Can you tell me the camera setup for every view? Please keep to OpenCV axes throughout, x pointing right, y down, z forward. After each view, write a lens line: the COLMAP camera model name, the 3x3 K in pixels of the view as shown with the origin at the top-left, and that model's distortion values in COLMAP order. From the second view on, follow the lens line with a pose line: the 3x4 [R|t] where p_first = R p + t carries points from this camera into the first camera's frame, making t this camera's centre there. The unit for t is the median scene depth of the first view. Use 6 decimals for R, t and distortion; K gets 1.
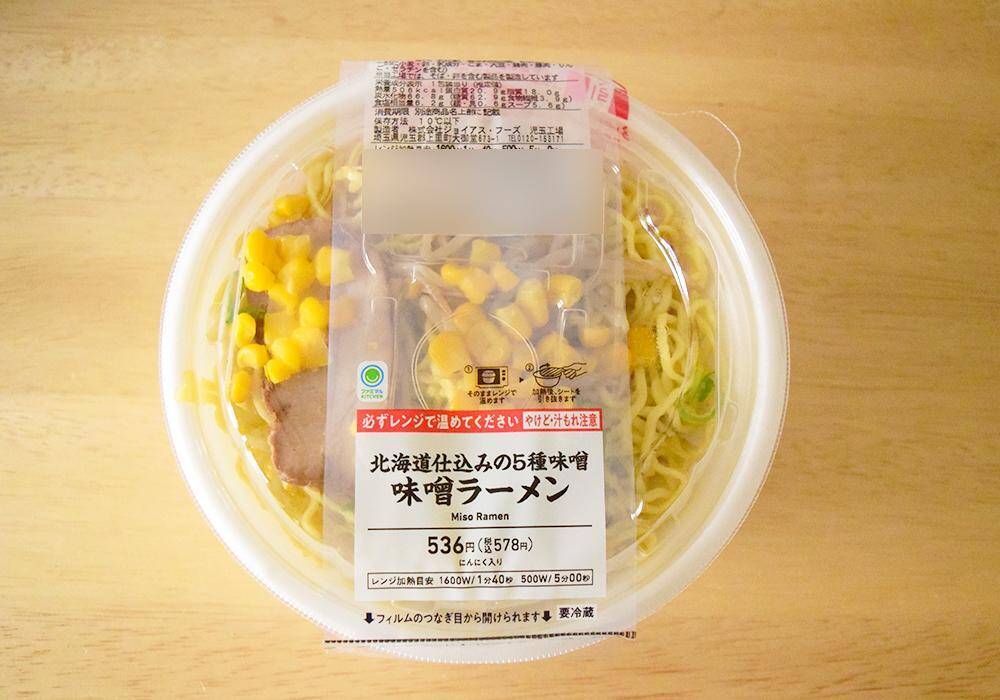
lens RADIAL K [[931.7, 0, 503.0], [0, 931.7, 349.6], [0, 0, 1]] dist [-0.001825, 0.000000]
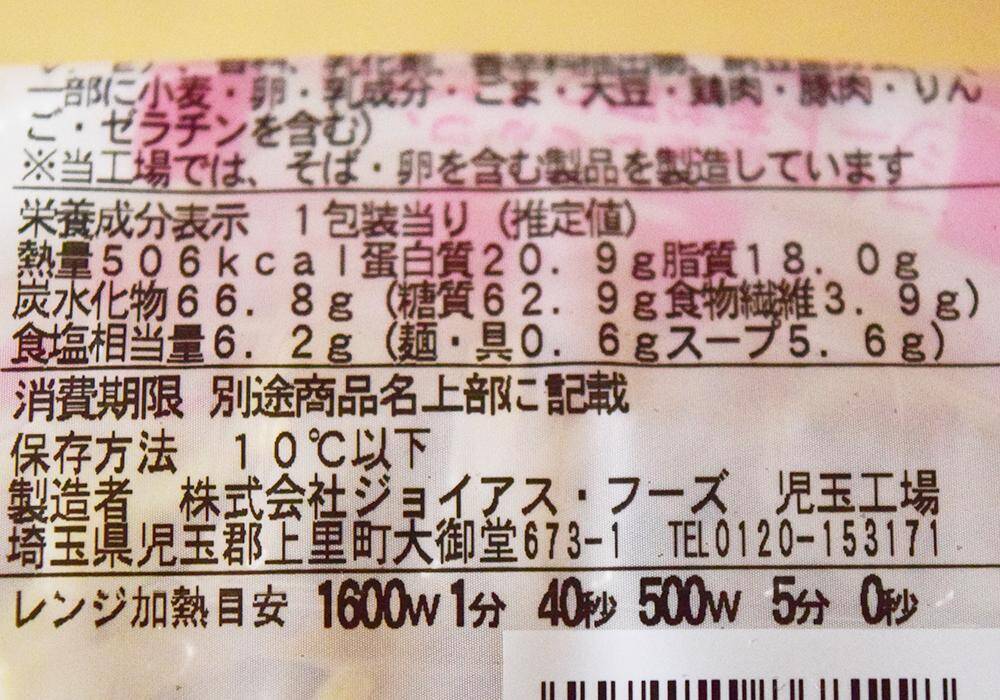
lens RADIAL K [[2461.1, 0, 498.1], [0, 2461.1, 350.0], [0, 0, 1]] dist [0.108886, 0.000000]
pose [[0.999635, 0.009460, -0.025303, -0.018054], [-0.004986, 0.985196, 0.171359, -0.353262], [0.026550, -0.171170, 0.984884, 0.465834]]
